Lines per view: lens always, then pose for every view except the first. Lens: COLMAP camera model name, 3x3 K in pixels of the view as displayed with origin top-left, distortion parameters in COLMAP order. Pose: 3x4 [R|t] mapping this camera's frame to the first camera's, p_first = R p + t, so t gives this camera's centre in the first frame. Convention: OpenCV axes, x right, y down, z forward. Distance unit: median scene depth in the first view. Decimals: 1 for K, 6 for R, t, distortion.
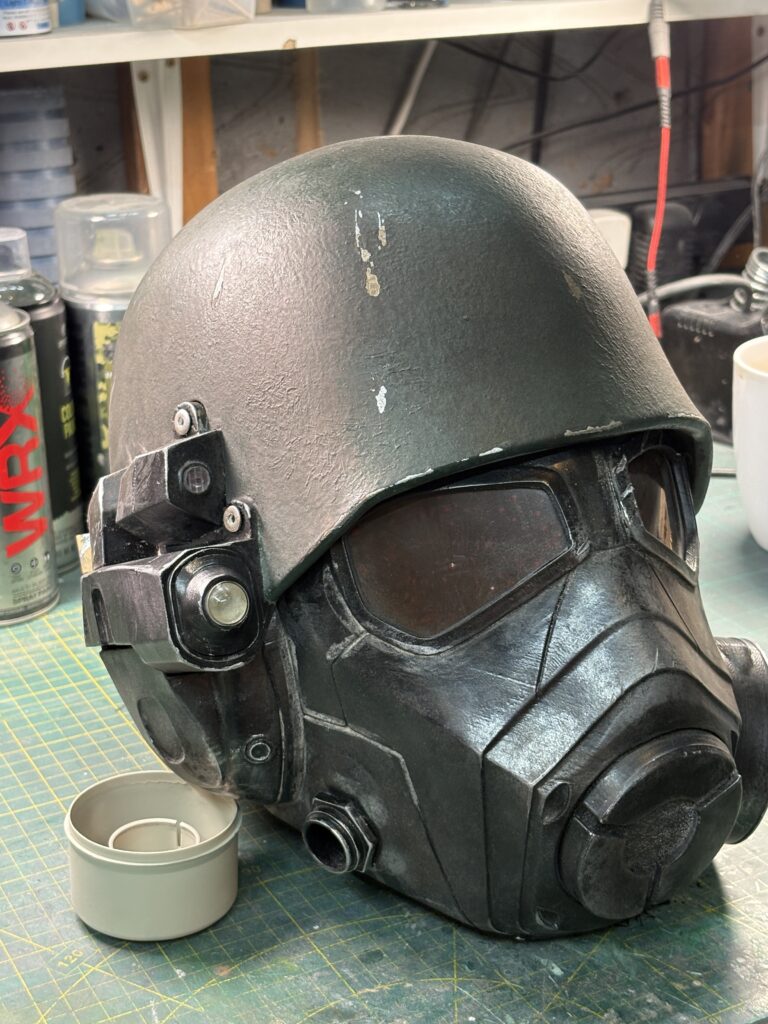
lens RADIAL K [[1674.9, 0, 382.4], [0, 1674.9, 512.6], [0, 0, 1]] dist [0.058052, 0.000000]
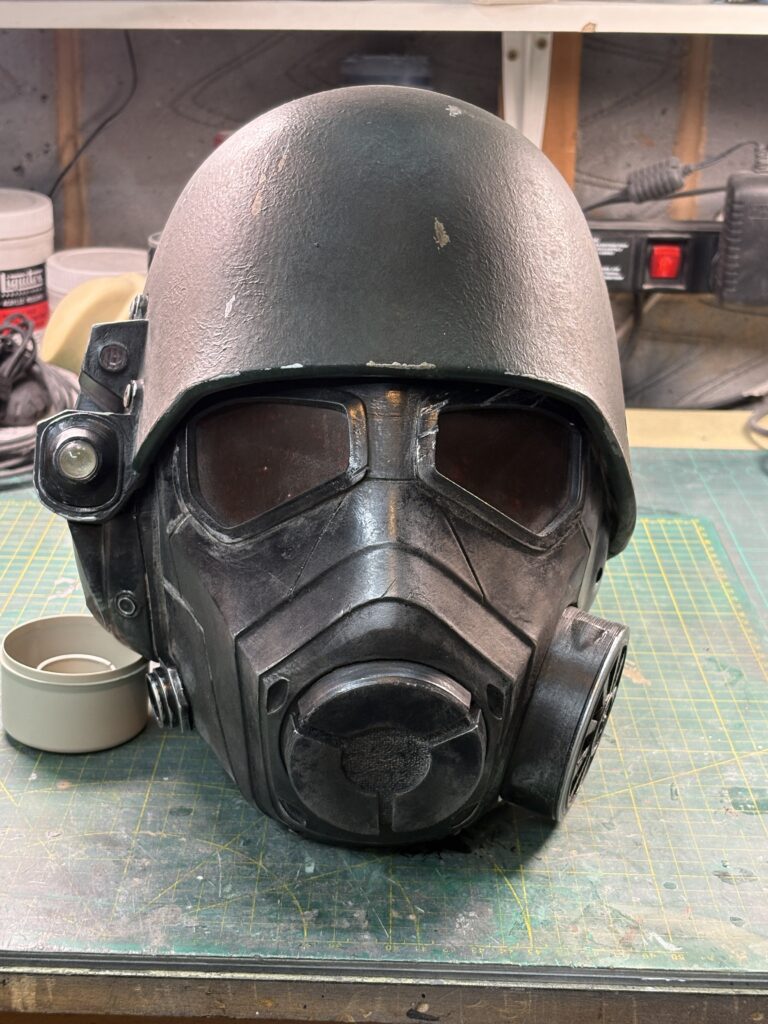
lens RADIAL K [[1674.9, 0, 380.8], [0, 1674.9, 511.6], [0, 0, 1]] dist [0.058052, 0.000000]
pose [[0.874046, 0.197793, -0.443759, 0.592116], [-0.204249, 0.978336, 0.033768, 0.006849], [0.440825, 0.061122, 0.895510, 0.058327]]
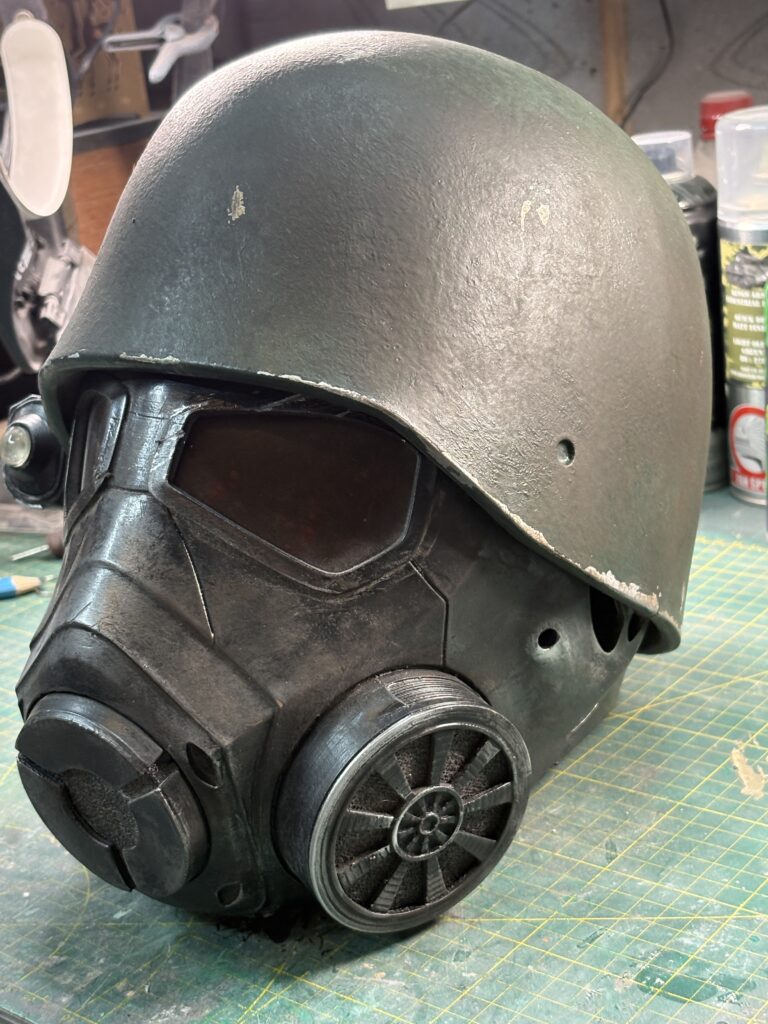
lens RADIAL K [[1674.9, 0, 388.9], [0, 1674.9, 511.2], [0, 0, 1]] dist [0.058052, 0.000000]
pose [[0.369465, 0.263241, -0.891179, 0.992766], [-0.217926, 0.956835, 0.192287, -0.171657], [0.903329, 0.123167, 0.410884, 0.745351]]
